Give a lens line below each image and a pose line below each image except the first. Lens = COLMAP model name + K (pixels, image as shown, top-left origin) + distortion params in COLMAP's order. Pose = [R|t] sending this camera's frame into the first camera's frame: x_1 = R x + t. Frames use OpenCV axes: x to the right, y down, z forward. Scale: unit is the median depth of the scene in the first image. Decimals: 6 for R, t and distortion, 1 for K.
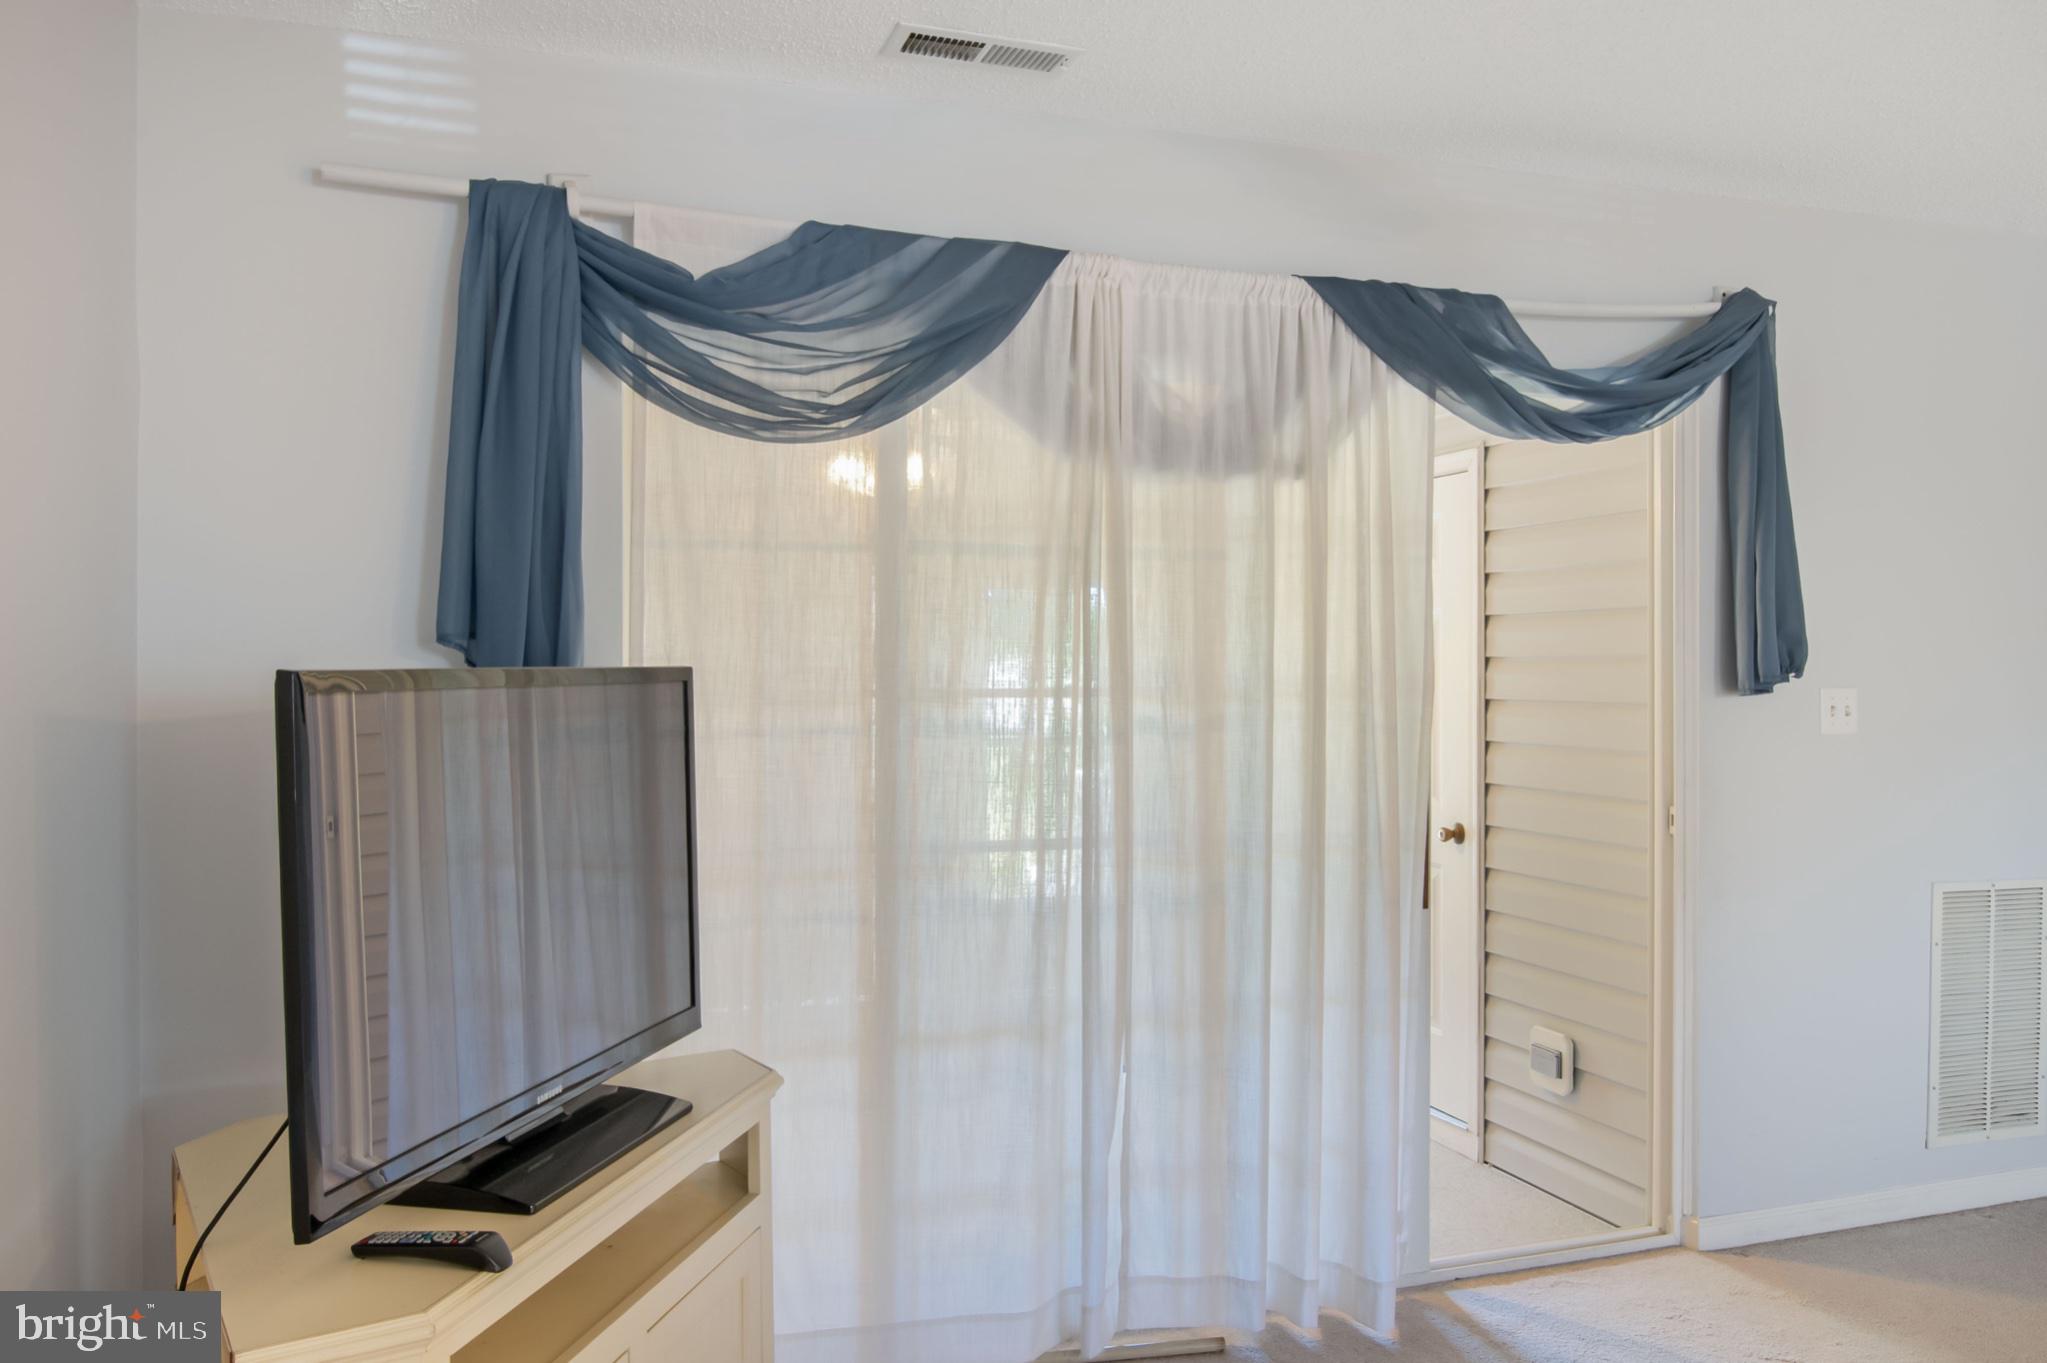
lens RADIAL K [[1550.1, 0, 1019.2], [0, 1550.1, 679.3], [0, 0, 1]] dist [-0.017720, -0.006199]
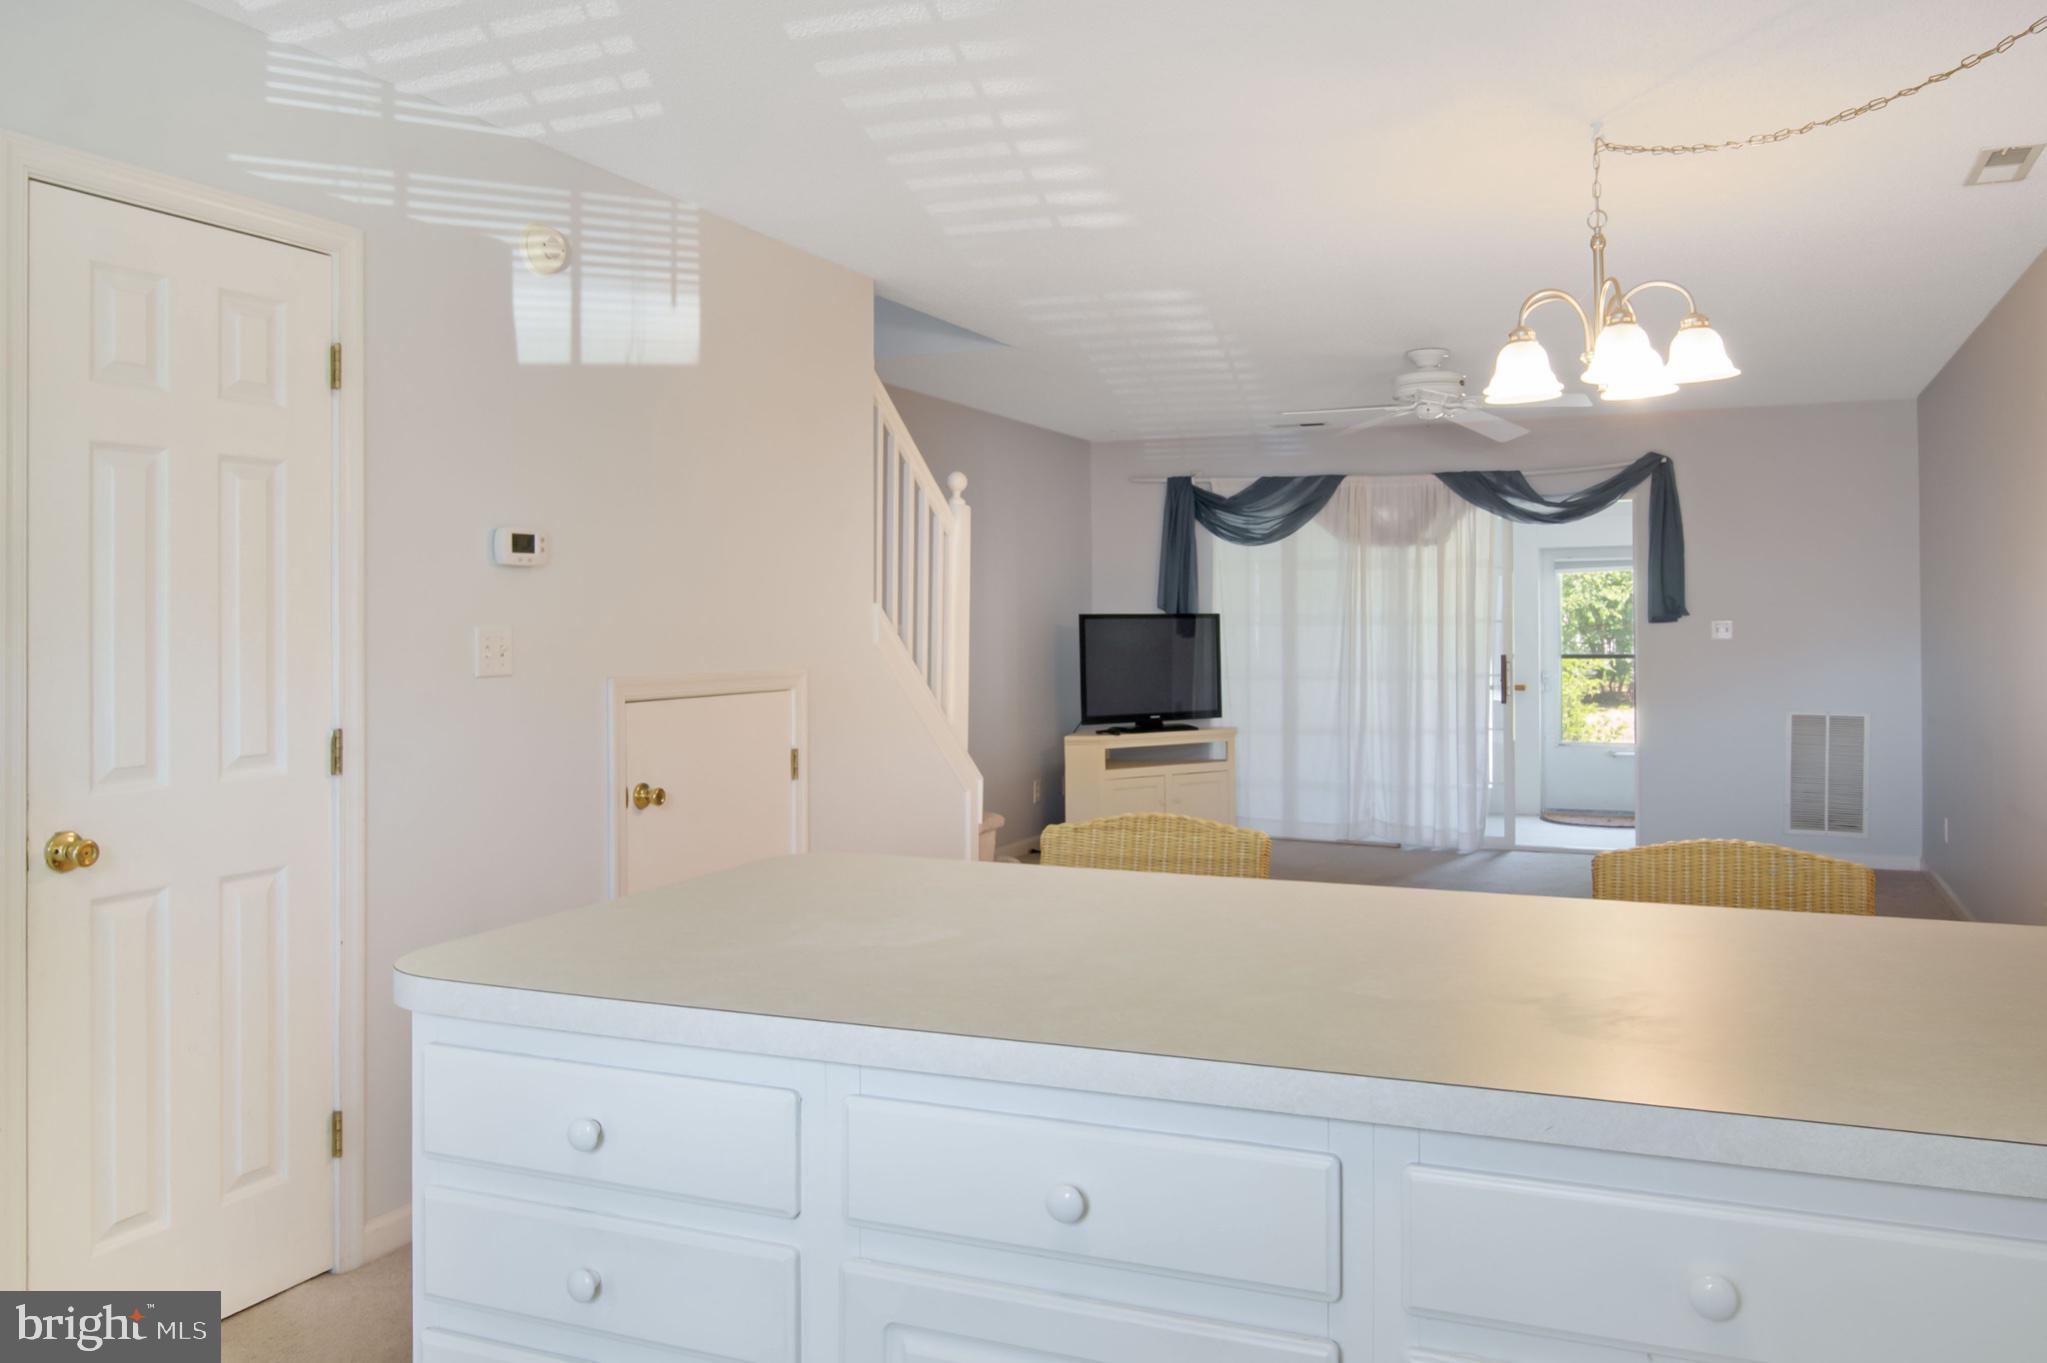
lens RADIAL K [[1550.1, 0, 1063.7], [0, 1550.1, 620.4], [0, 0, 1]] dist [-0.017720, -0.006199]
pose [[0.762967, -0.003551, -0.646428, 1.575402], [0.001310, 0.999991, -0.003946, 0.017915], [0.646436, 0.002164, 0.762965, -1.675568]]
